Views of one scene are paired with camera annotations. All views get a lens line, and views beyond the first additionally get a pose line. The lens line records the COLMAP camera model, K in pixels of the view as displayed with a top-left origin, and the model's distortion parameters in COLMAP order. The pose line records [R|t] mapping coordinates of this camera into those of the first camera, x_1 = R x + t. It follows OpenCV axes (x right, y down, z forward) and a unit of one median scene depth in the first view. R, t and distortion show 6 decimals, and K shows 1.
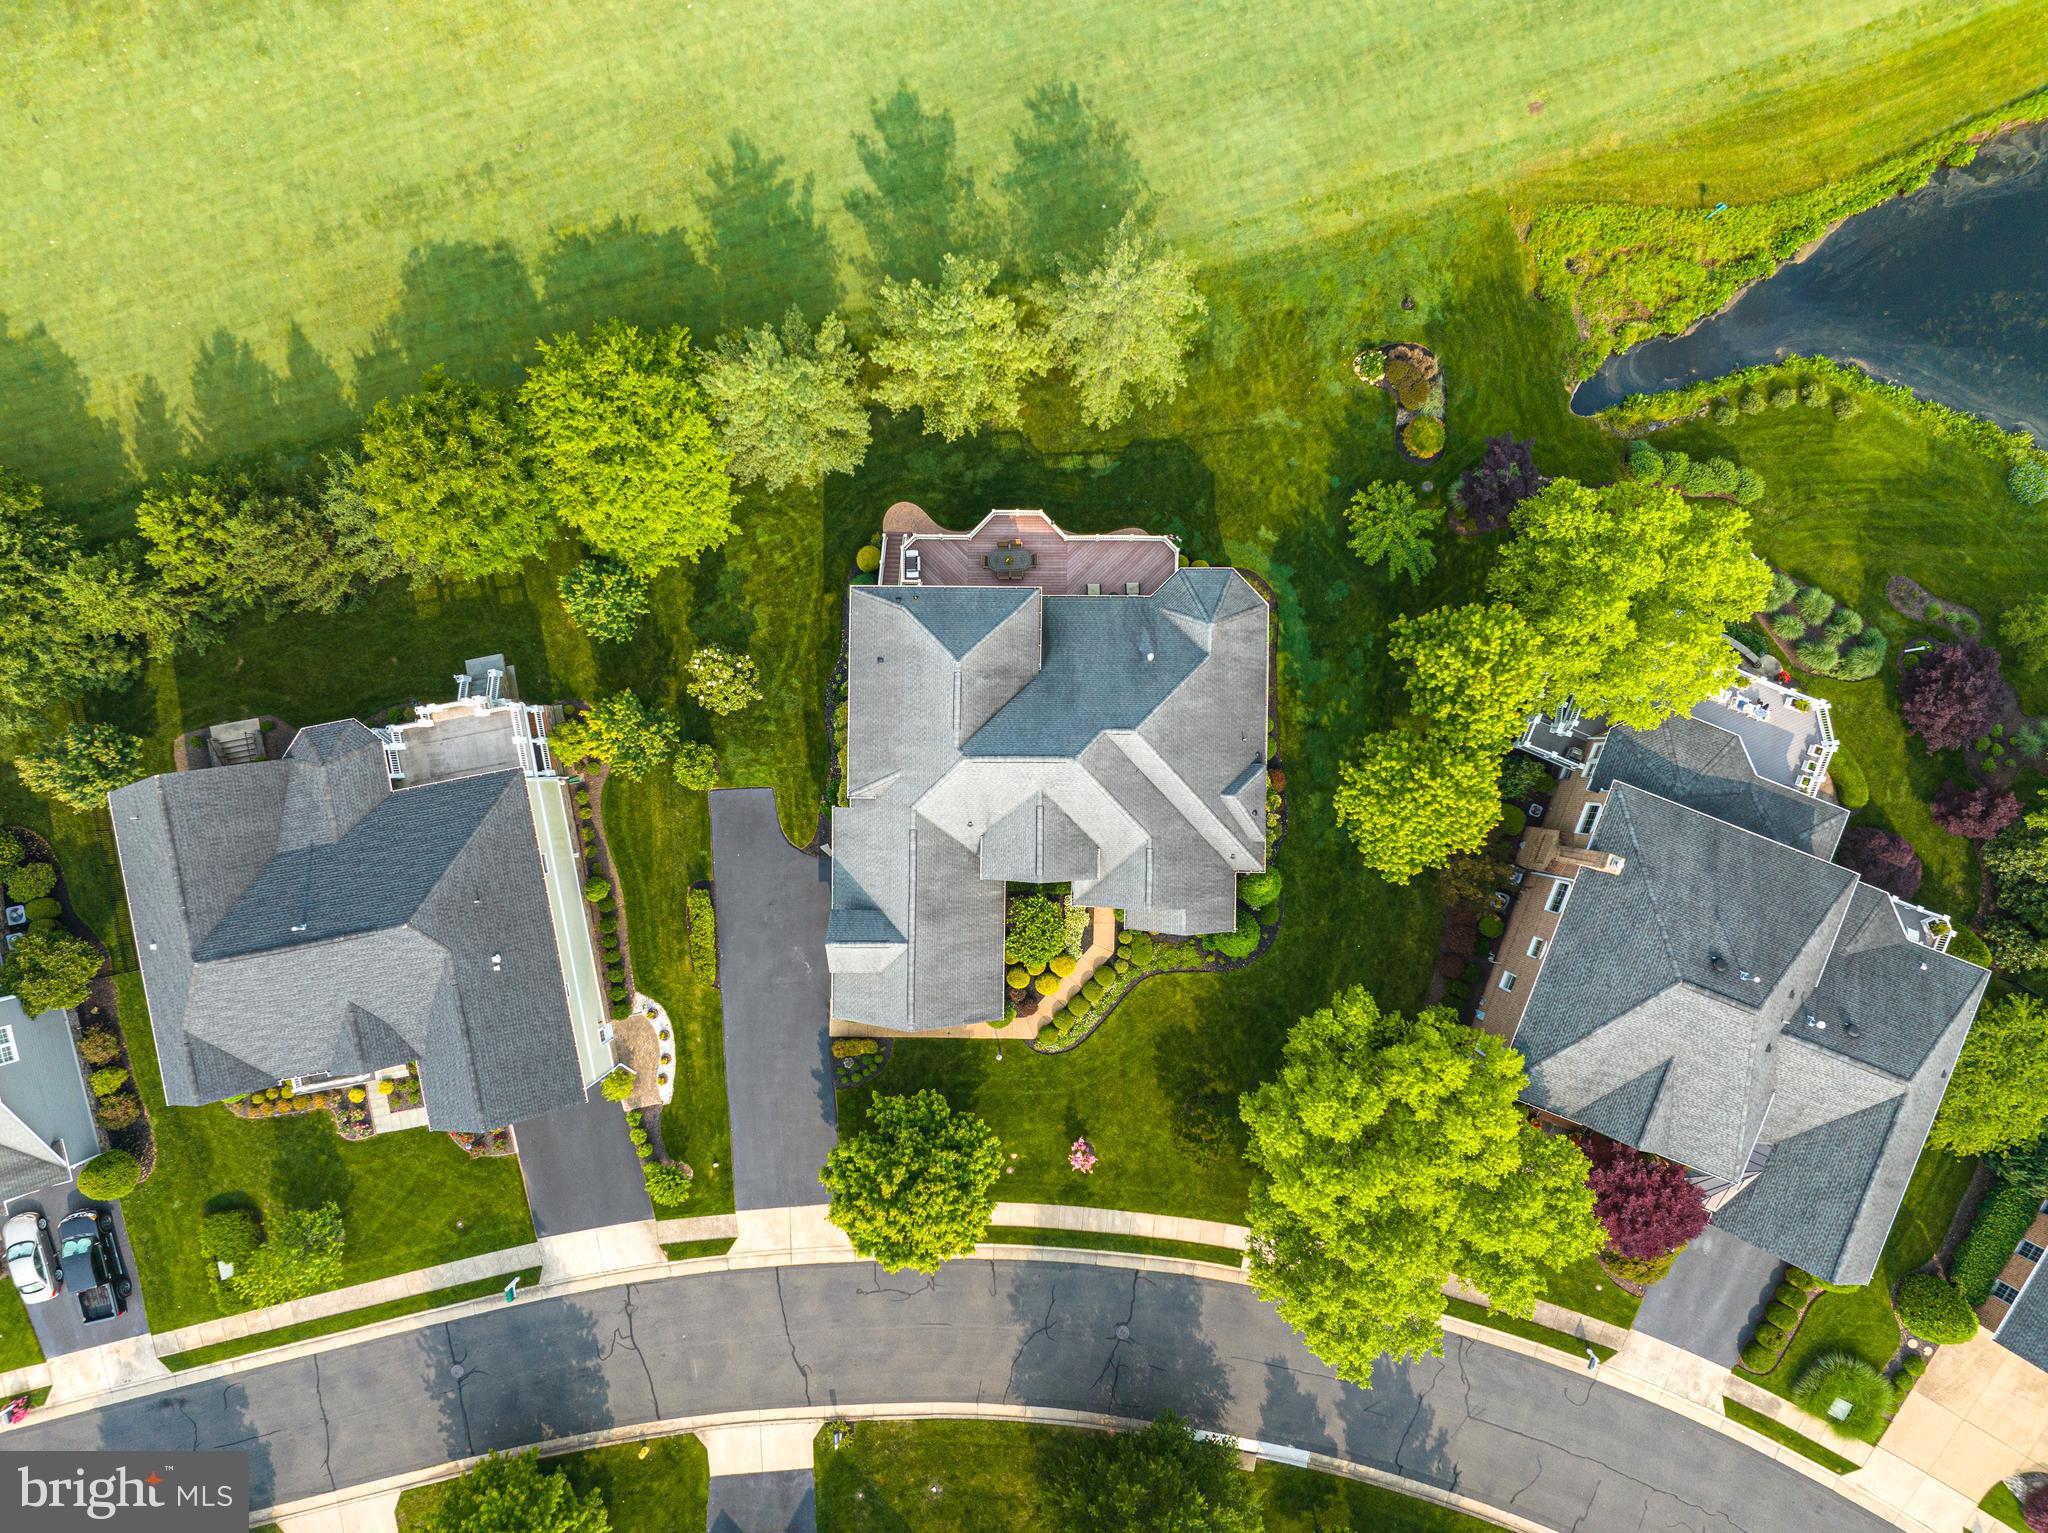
lens RADIAL K [[1435.4, 0, 1024.0], [0, 1435.4, 766.5], [0, 0, 1]] dist [0.004898, 0.001623]
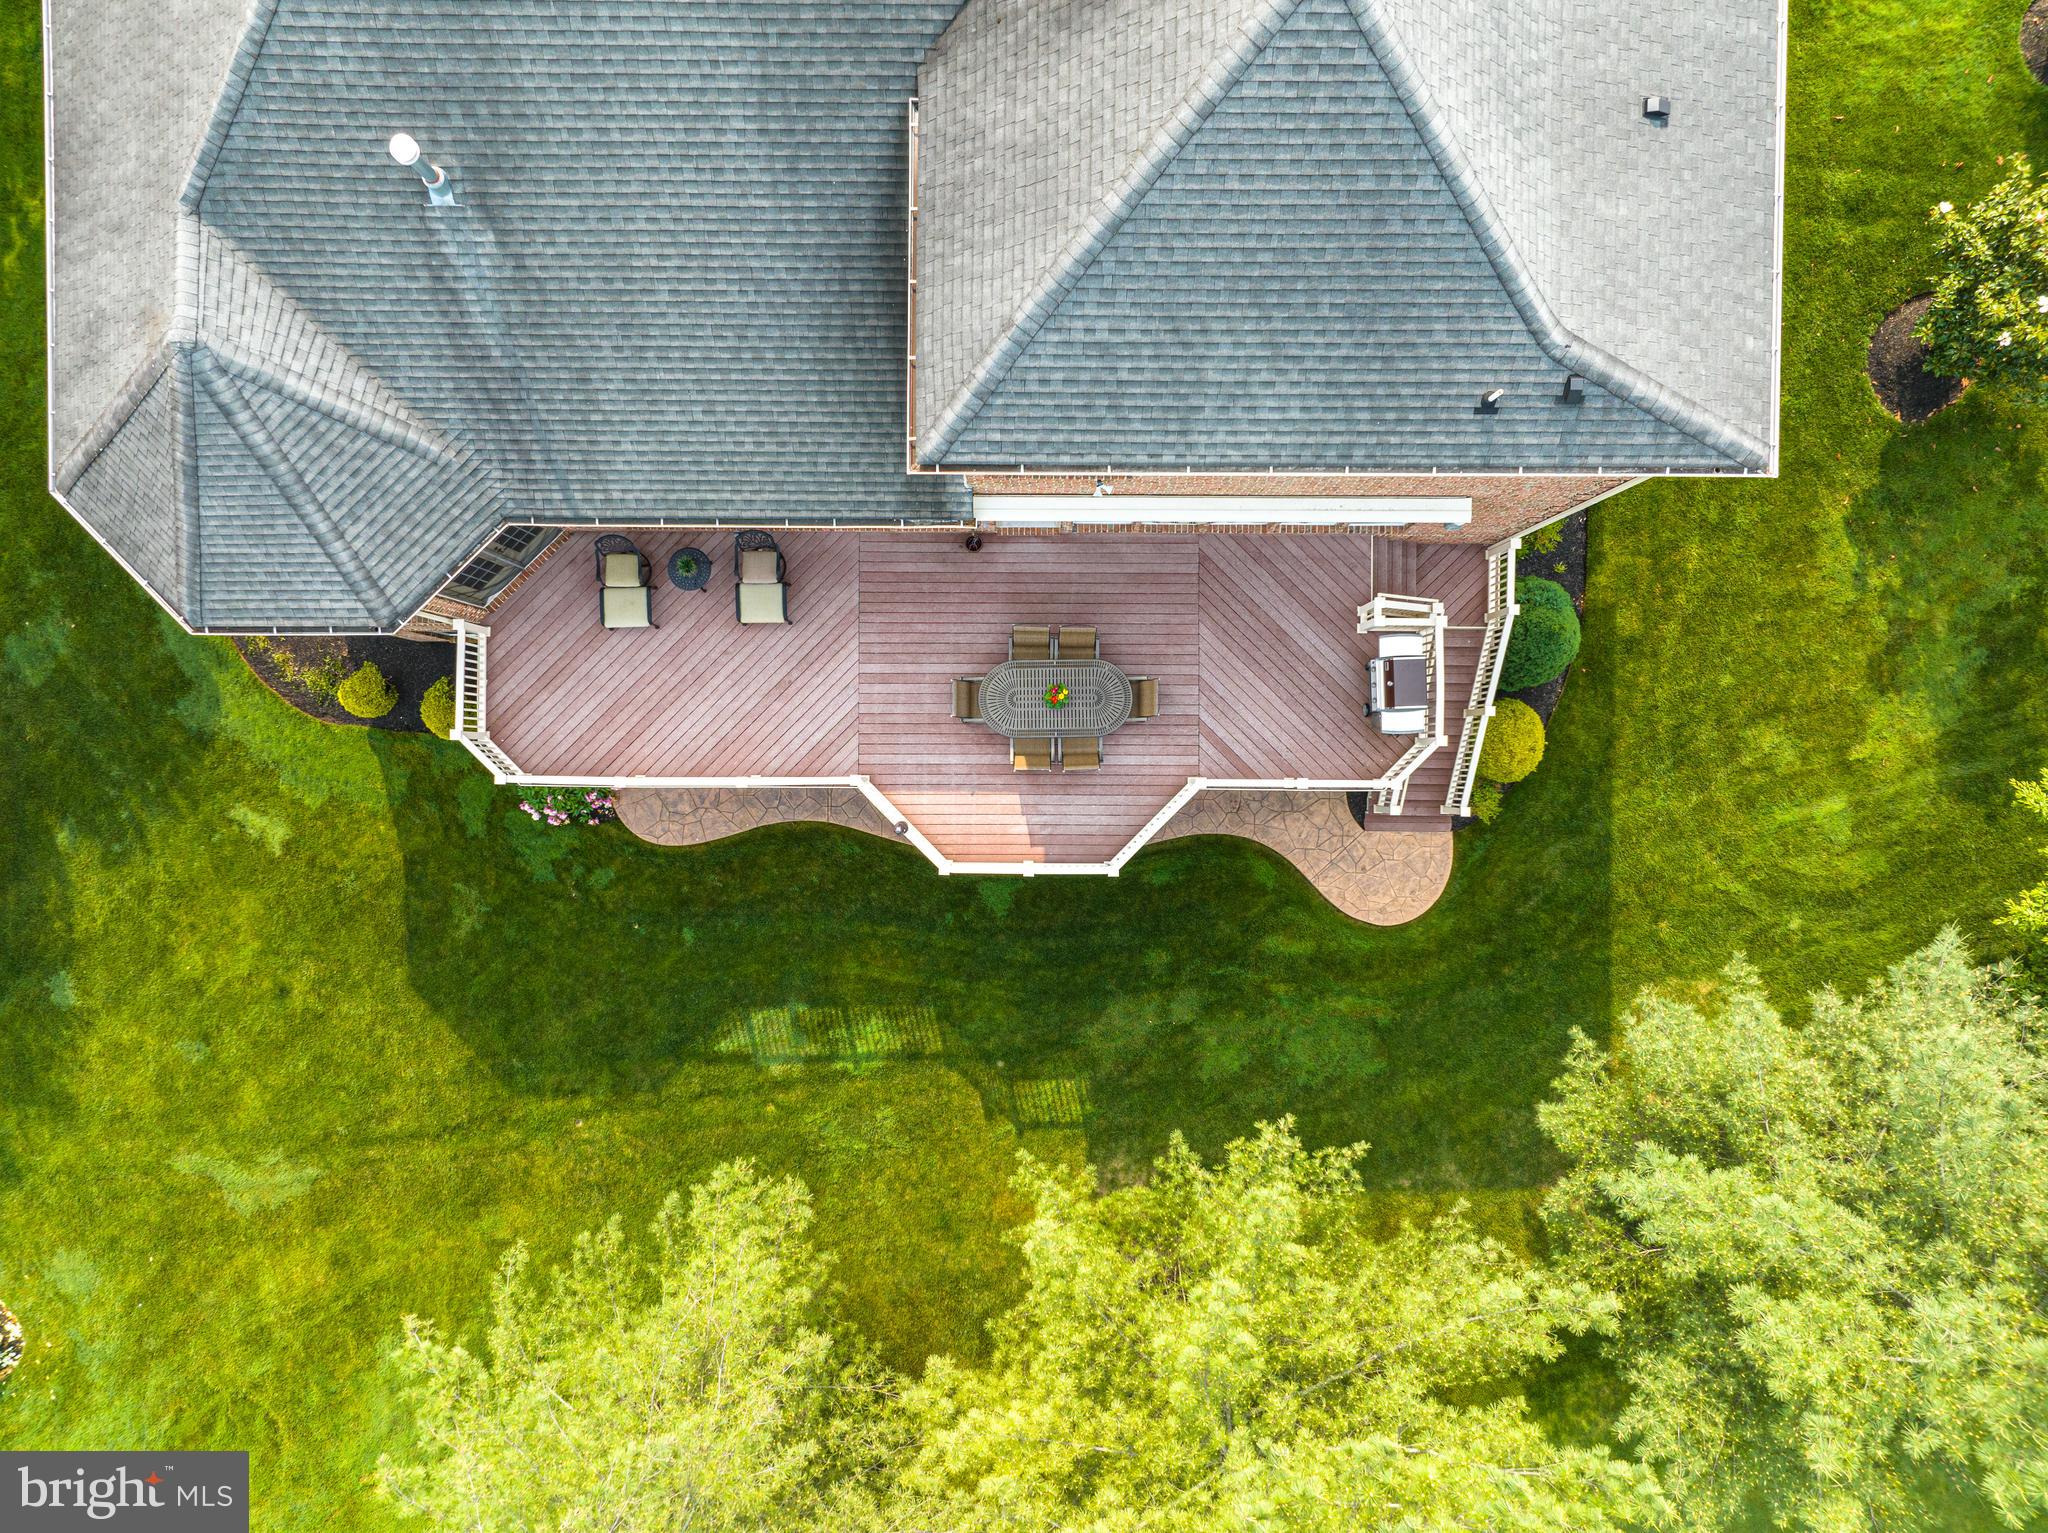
lens RADIAL K [[1435.4, 0, 1024.0], [0, 1435.4, 766.5], [0, 0, 1]] dist [0.004898, 0.001623]
pose [[-0.999890, 0.004656, 0.014063, -0.007368], [-0.004668, -0.999989, -0.000837, -0.150919], [0.014059, -0.000903, 0.999901, 0.690462]]
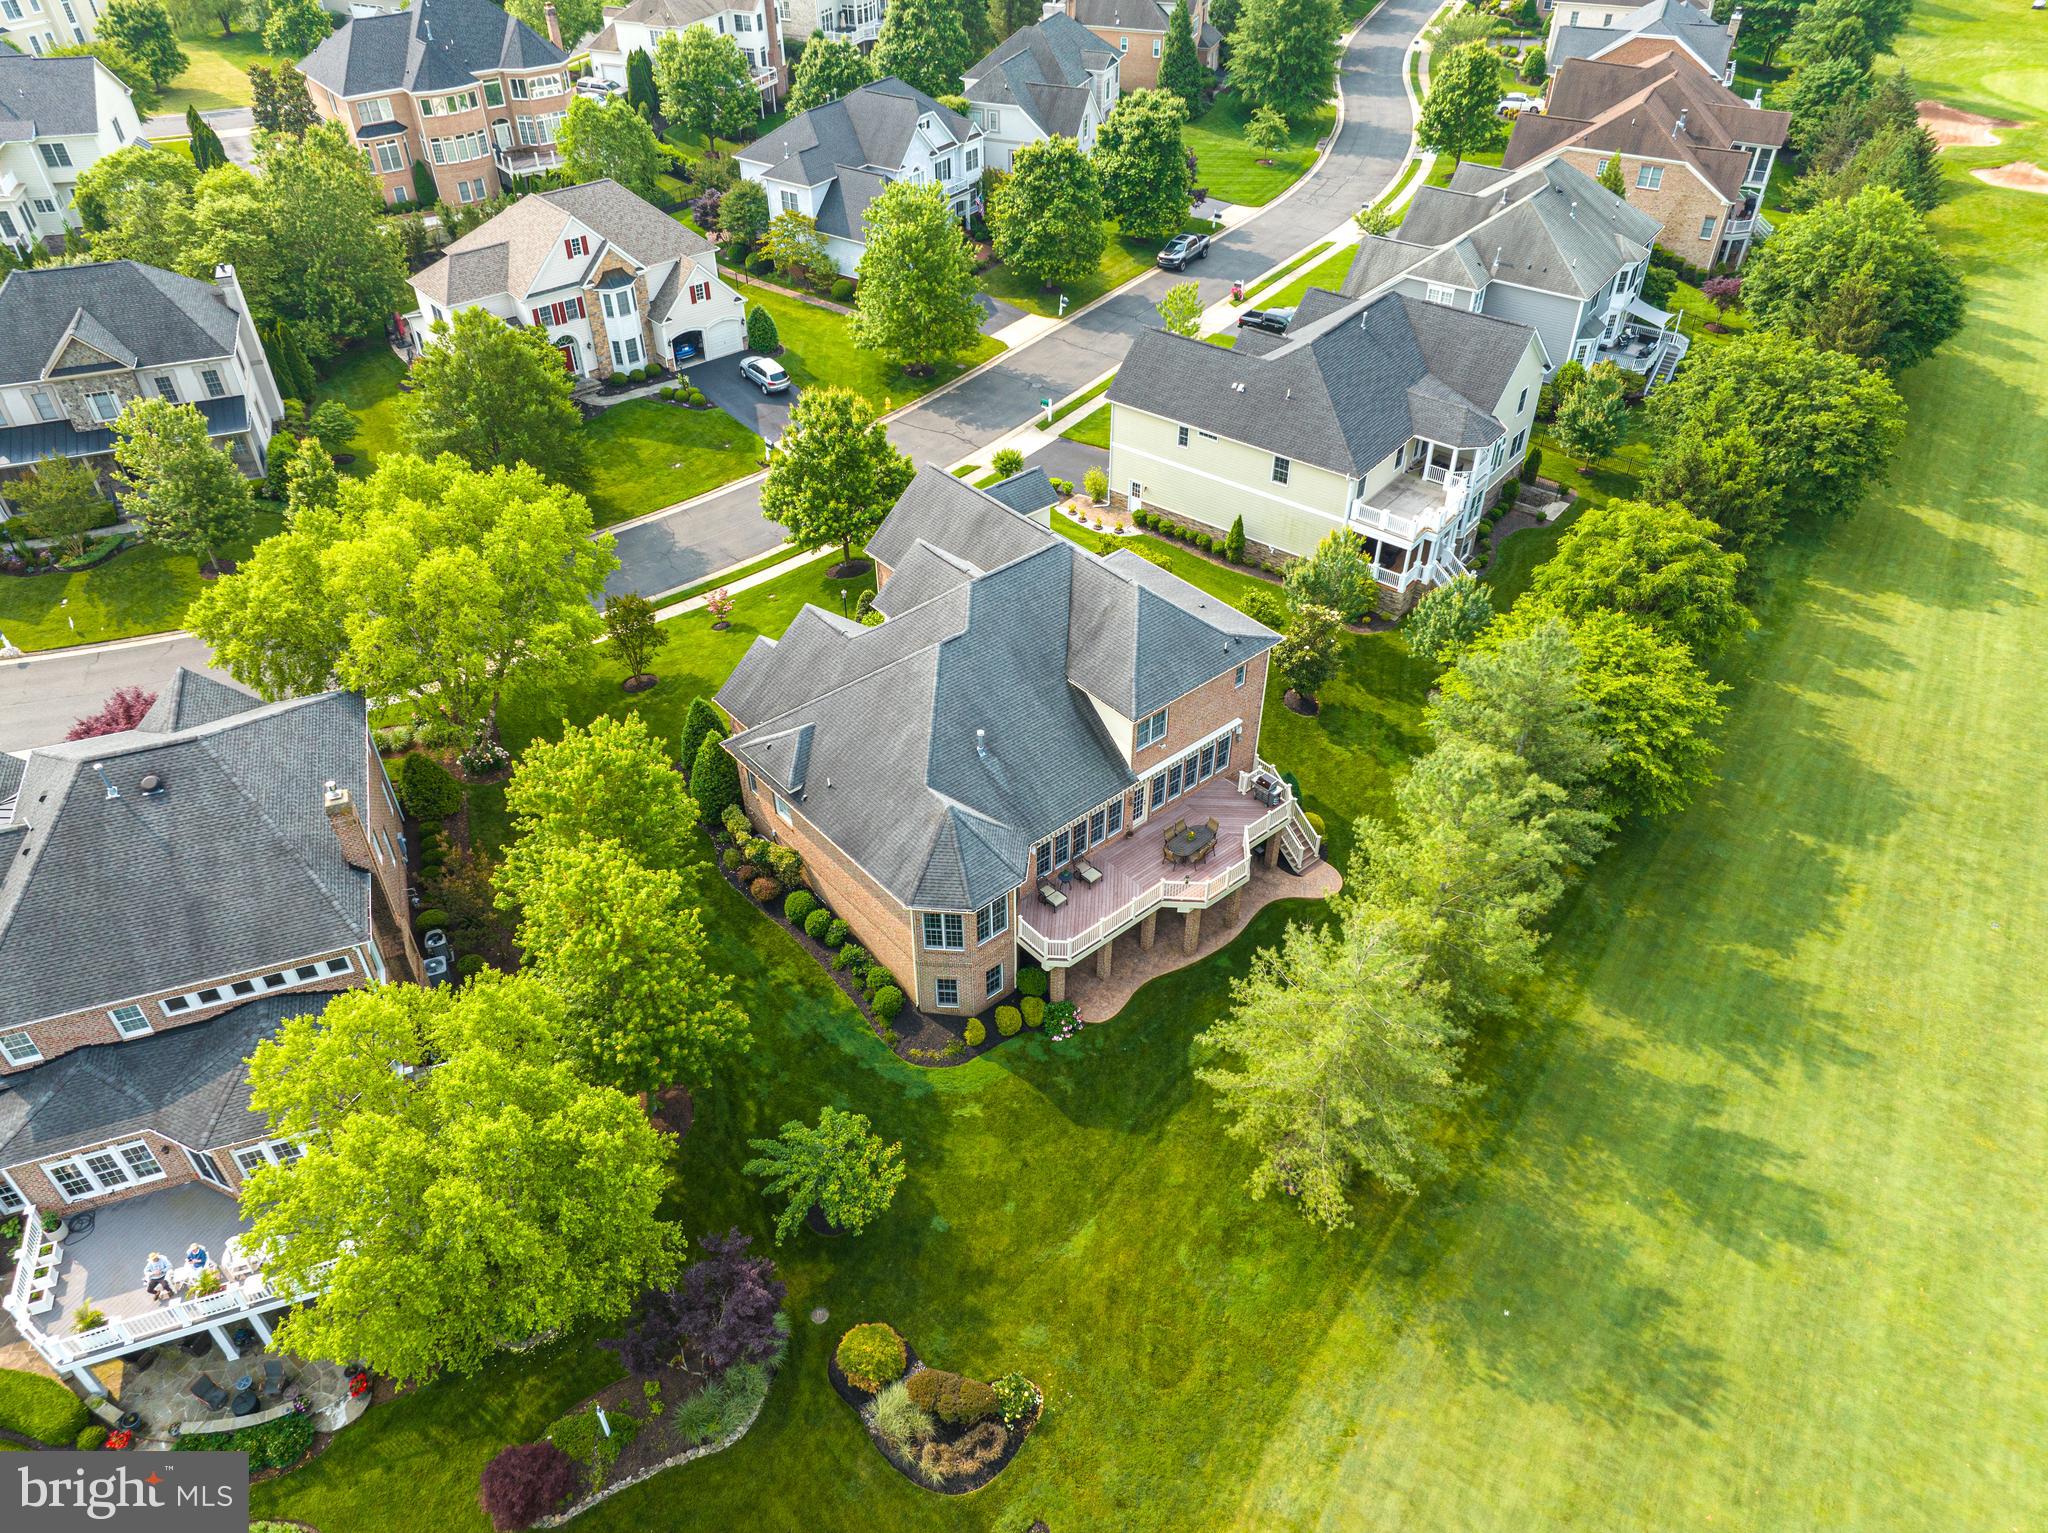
lens RADIAL K [[1435.4, 0, 1024.0], [0, 1435.4, 766.5], [0, 0, 1]] dist [0.004898, 0.001623]
pose [[-0.752279, 0.420811, -0.506946, 0.438953], [-0.658832, -0.475838, 0.582681, -0.515593], [0.003974, 0.772332, 0.635207, 0.429066]]
